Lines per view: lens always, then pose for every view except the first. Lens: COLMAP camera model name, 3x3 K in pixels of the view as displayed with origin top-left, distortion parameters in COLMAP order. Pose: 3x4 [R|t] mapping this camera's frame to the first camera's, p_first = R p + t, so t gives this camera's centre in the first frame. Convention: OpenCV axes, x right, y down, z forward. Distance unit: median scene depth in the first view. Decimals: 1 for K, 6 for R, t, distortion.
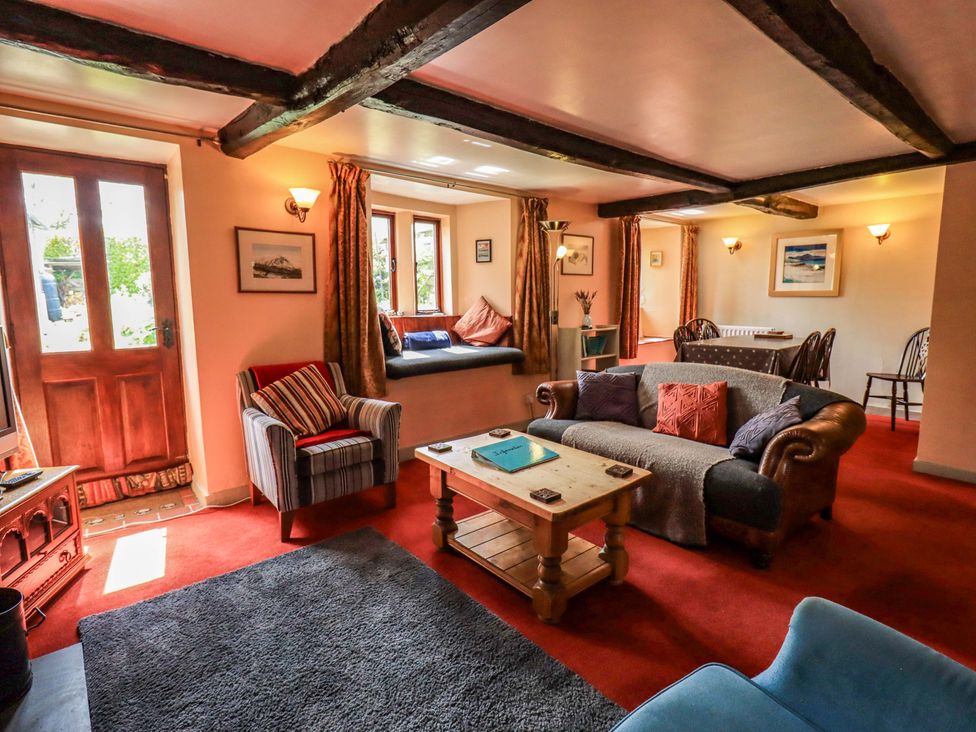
lens RADIAL K [[507.3, 0, 491.4], [0, 507.3, 357.2], [0, 0, 1]] dist [0.007449, -0.004542]
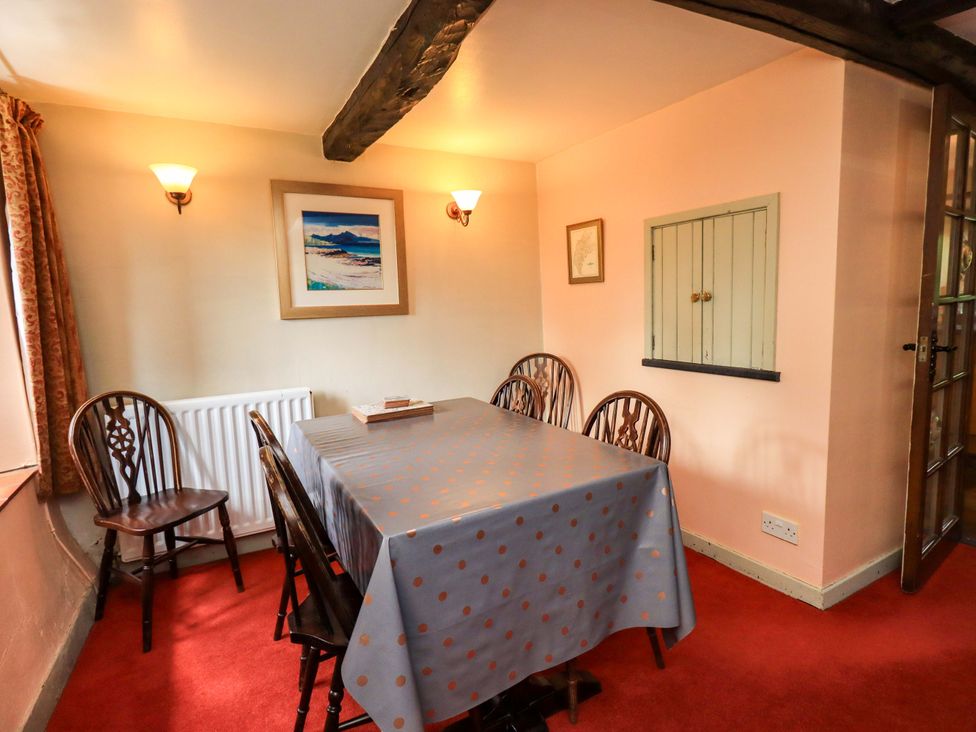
lens RADIAL K [[507.3, 0, 487.0], [0, 507.3, 357.8], [0, 0, 1]] dist [0.007449, -0.004542]
pose [[0.199582, -0.115560, 0.973043, 0.186663], [0.150510, 0.984853, 0.086091, -0.129276], [-0.968253, 0.129270, 0.213952, 0.964763]]
